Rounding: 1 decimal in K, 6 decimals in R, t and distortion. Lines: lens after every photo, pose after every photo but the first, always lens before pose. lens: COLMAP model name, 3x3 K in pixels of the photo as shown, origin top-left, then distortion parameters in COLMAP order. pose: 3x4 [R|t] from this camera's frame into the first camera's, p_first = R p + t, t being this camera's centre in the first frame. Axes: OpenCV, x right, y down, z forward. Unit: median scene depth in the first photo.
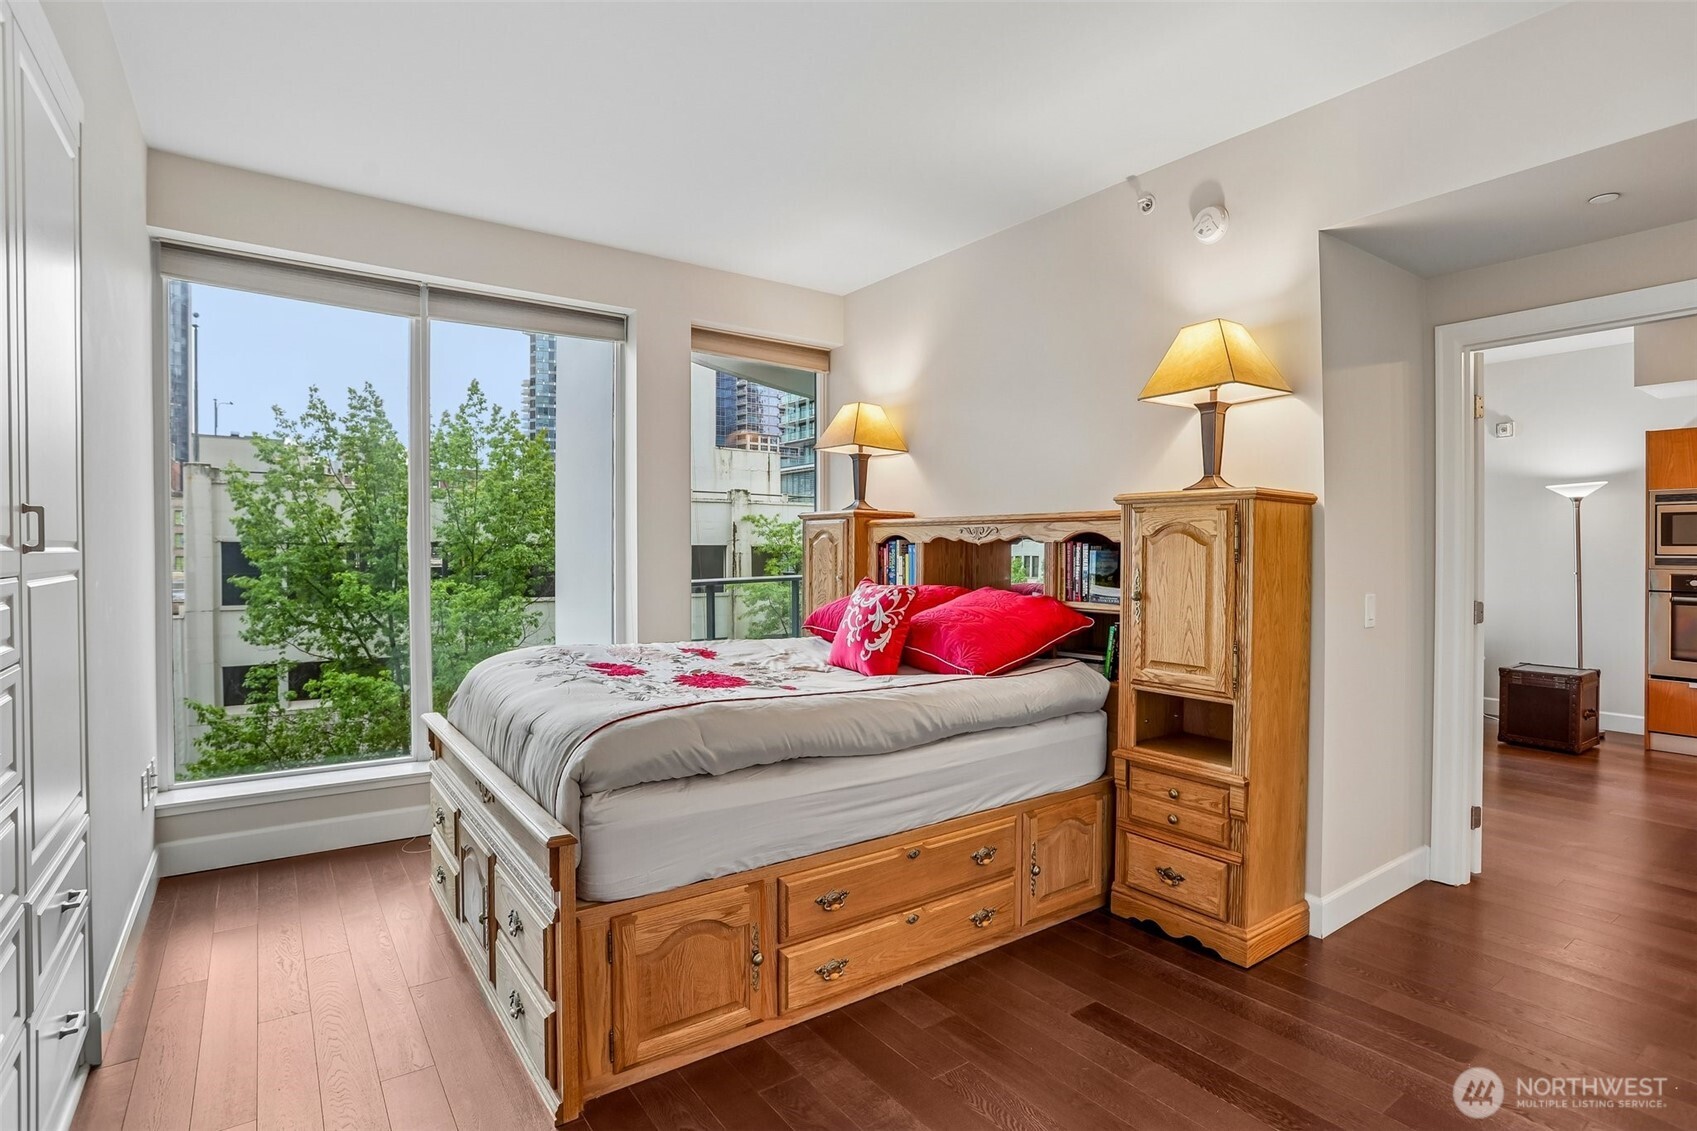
lens RADIAL K [[865.9, 0, 816.3], [0, 865.9, 557.7], [0, 0, 1]] dist [-0.015659, -0.004137]
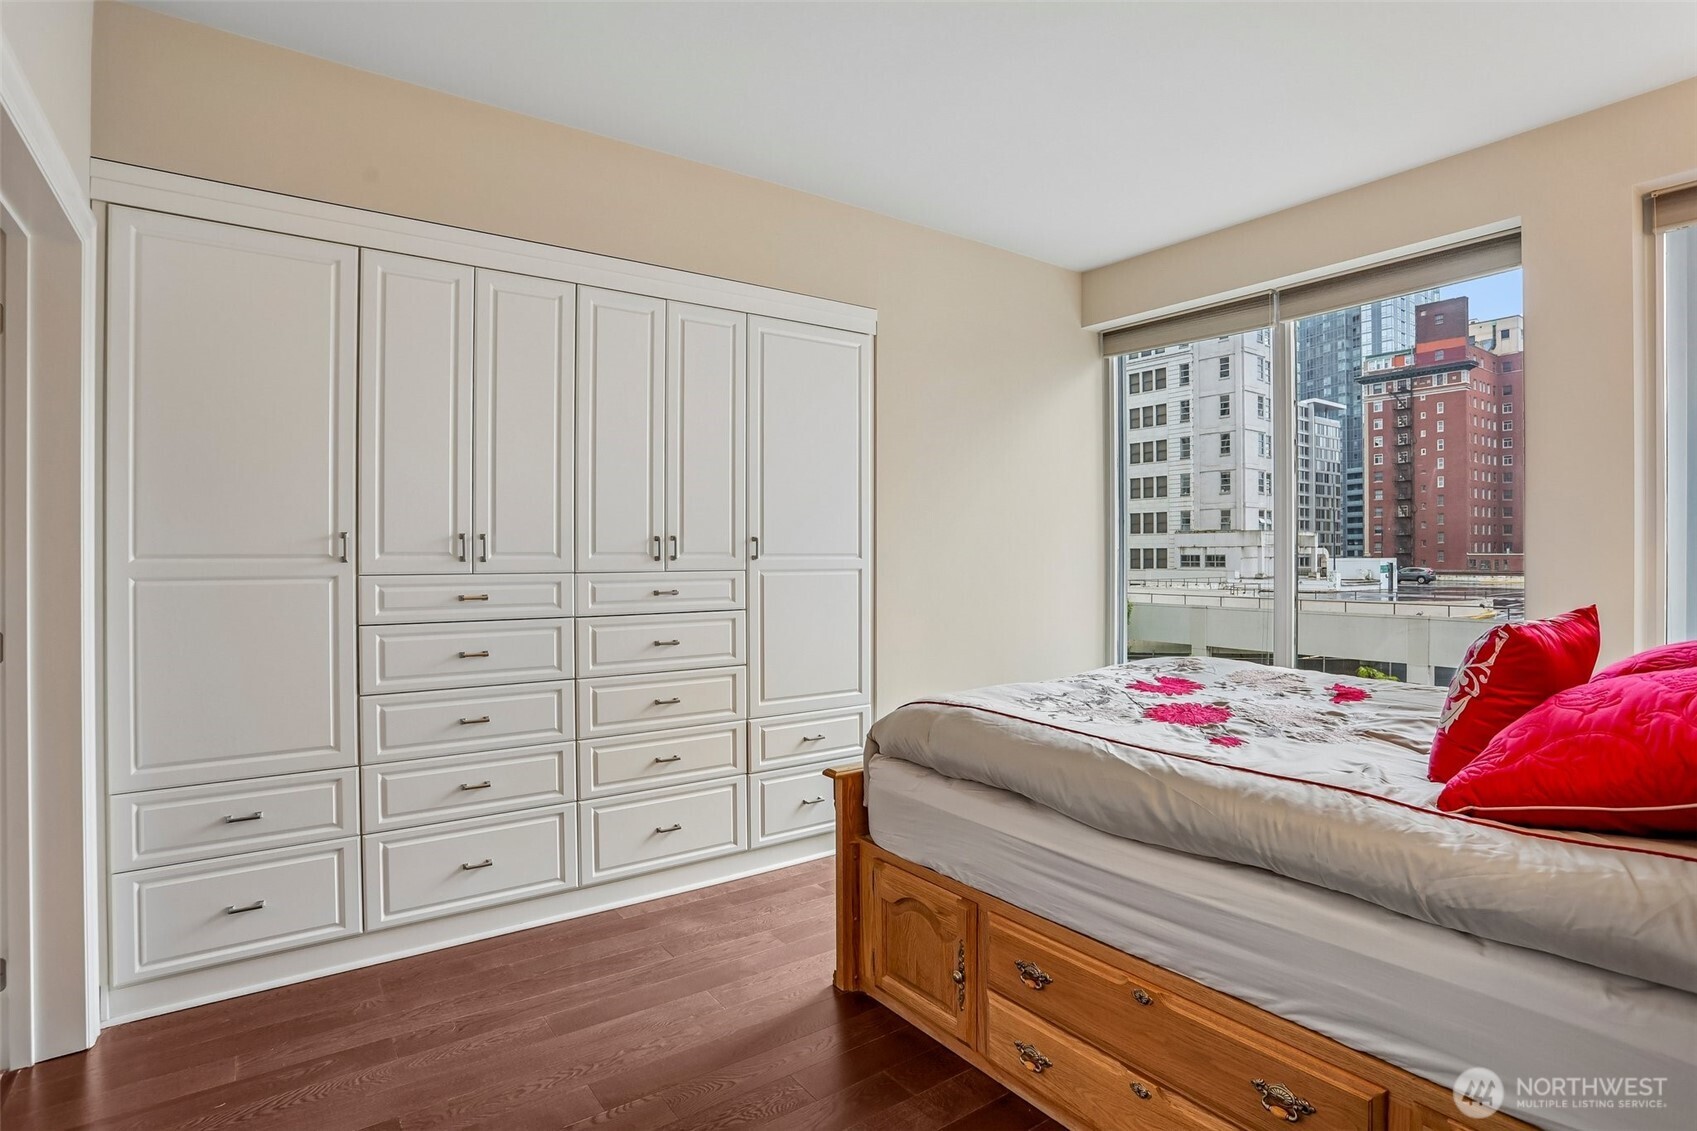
lens RADIAL K [[865.9, 0, 901.7], [0, 865.9, 559.8], [0, 0, 1]] dist [-0.015659, -0.004137]
pose [[0.046046, 0.001690, -0.998938, 0.847394], [-0.004579, 0.999988, 0.001481, -0.006418], [0.998929, 0.004505, 0.046053, 0.834280]]
